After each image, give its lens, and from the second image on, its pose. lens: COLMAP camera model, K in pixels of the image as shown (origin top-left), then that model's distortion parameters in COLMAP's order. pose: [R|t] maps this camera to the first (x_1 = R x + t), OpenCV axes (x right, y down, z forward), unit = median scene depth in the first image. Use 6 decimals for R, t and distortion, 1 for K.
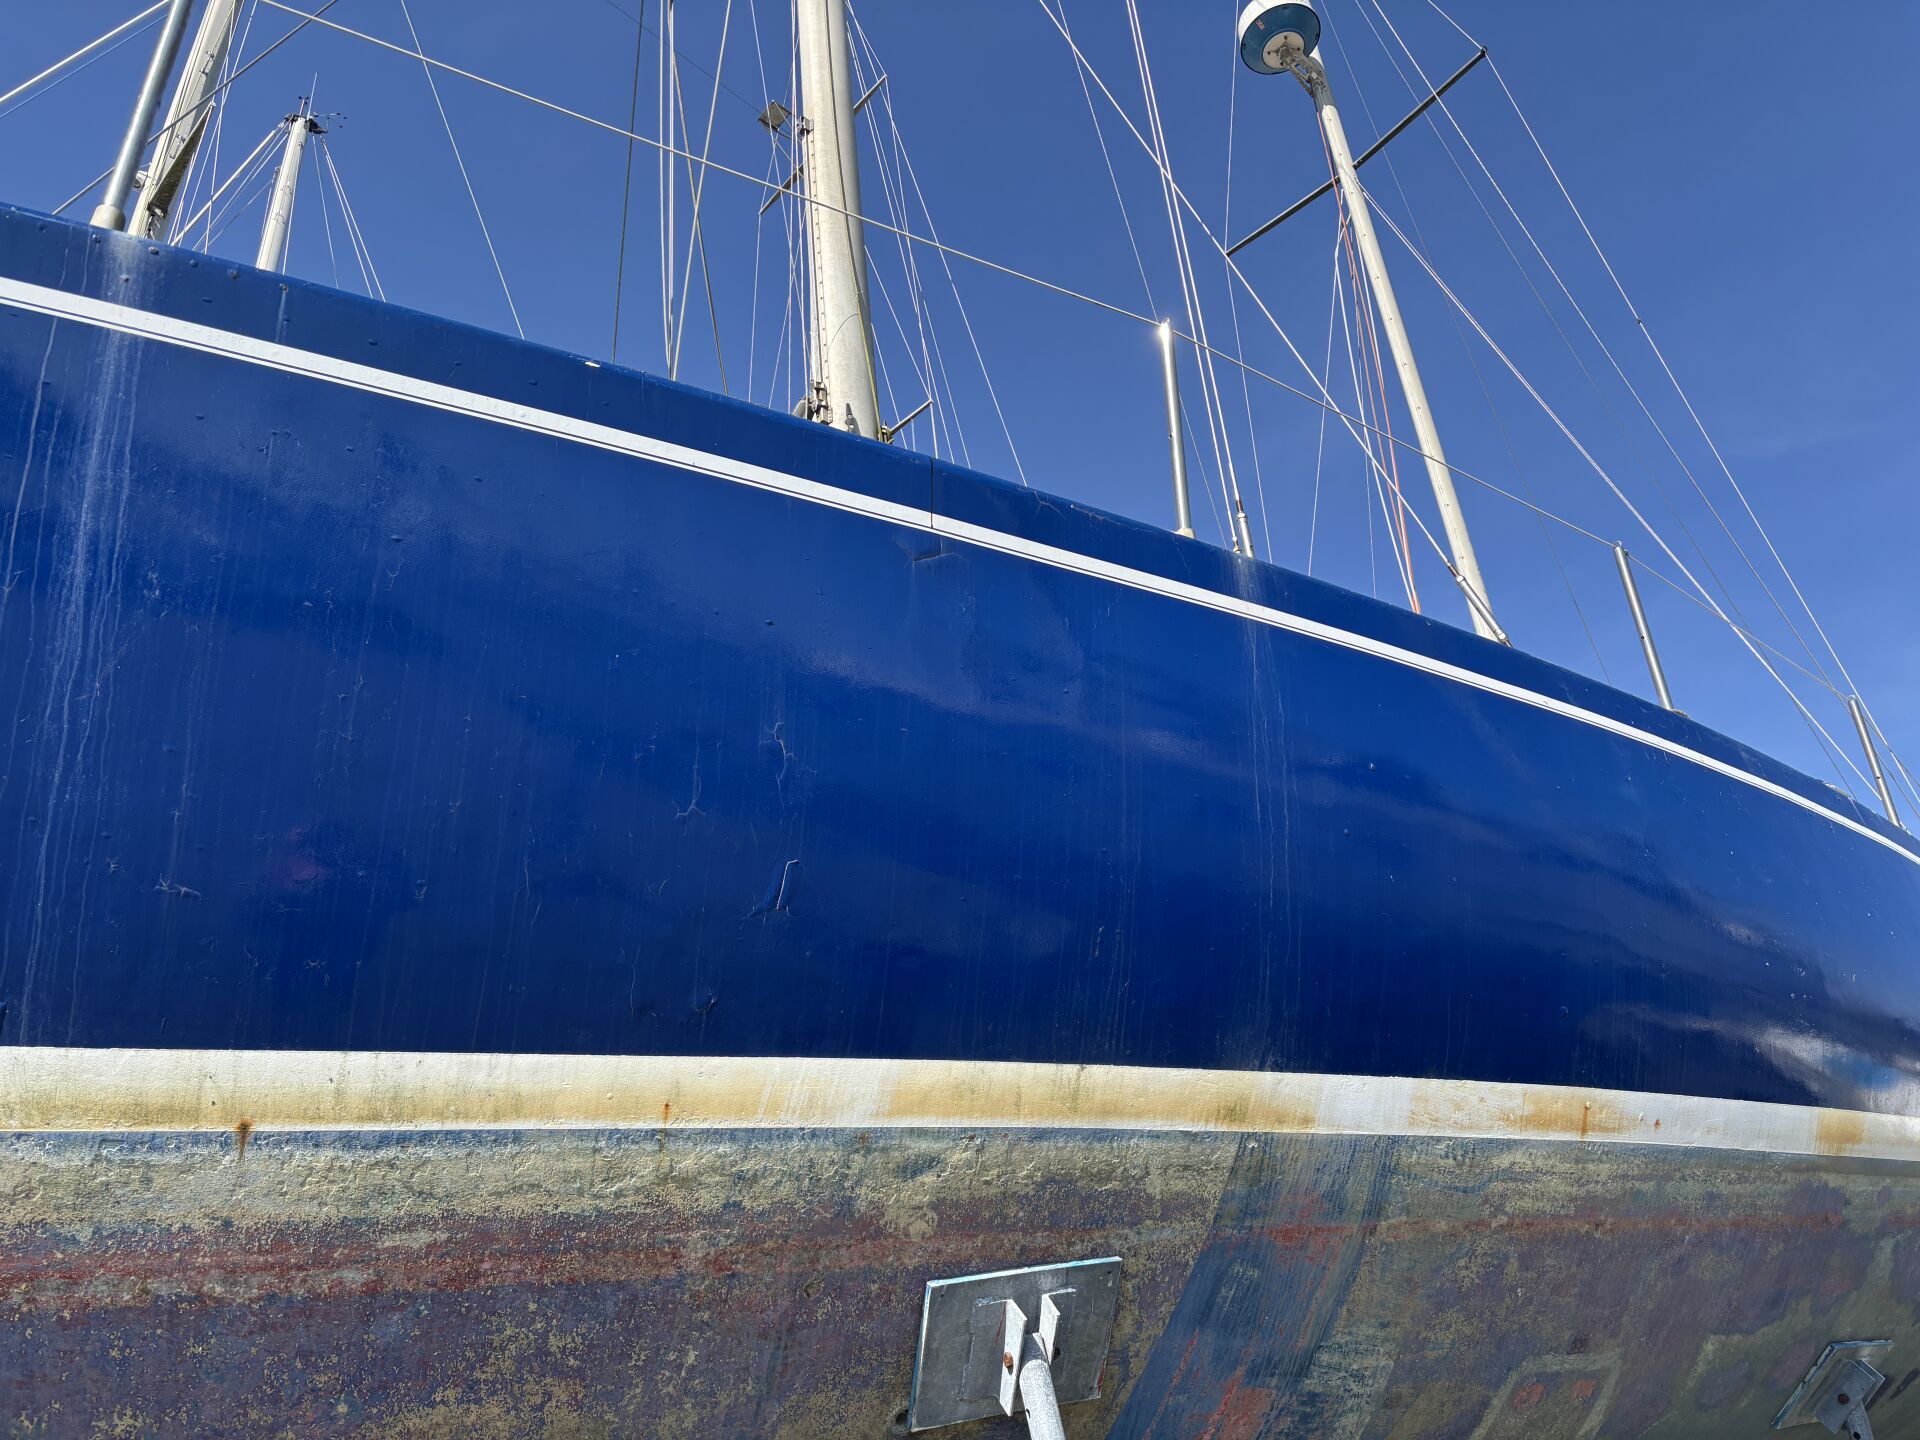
lens RADIAL K [[1435.2, 0, 976.0], [0, 1435.2, 731.0], [0, 0, 1]] dist [0.040655, -0.049698]
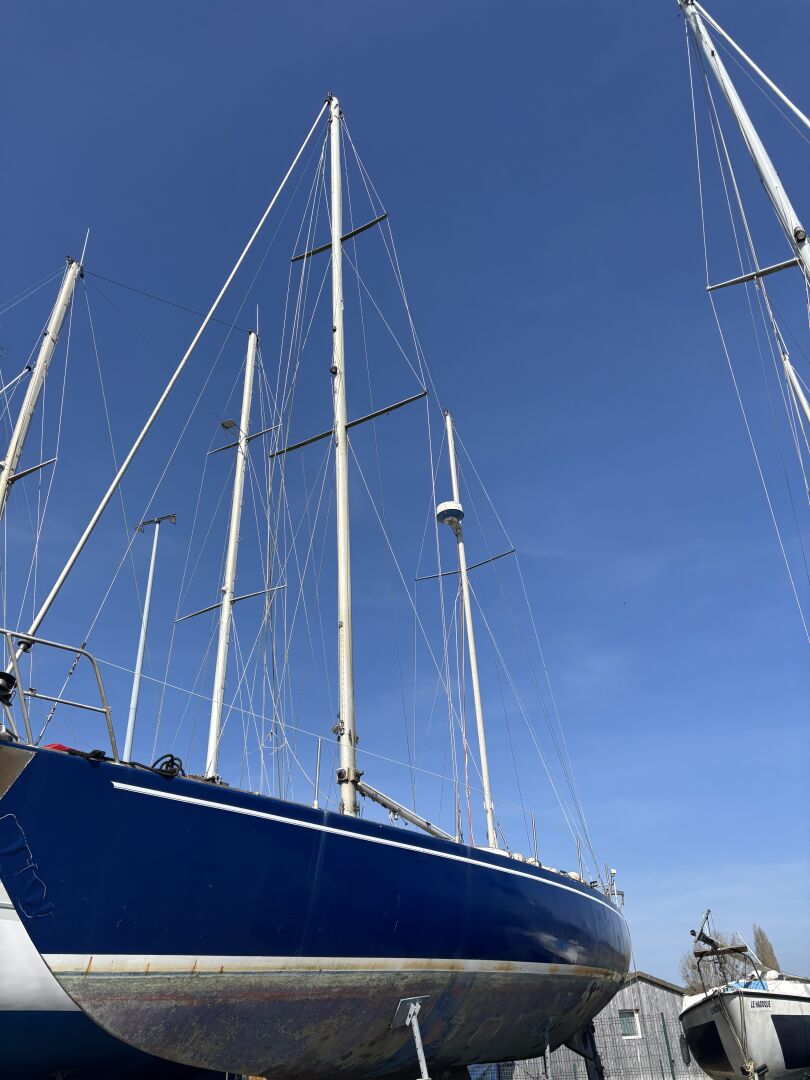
lens RADIAL K [[806.8, 0, 419.1], [0, 806.8, 540.4], [0, 0, 1]] dist [0.064549, -0.089803]
pose [[0.930157, 0.223107, 0.291601, -1.148522], [-0.195489, 0.973208, -0.121035, -0.866597], [-0.310793, 0.055577, 0.948851, -1.869738]]
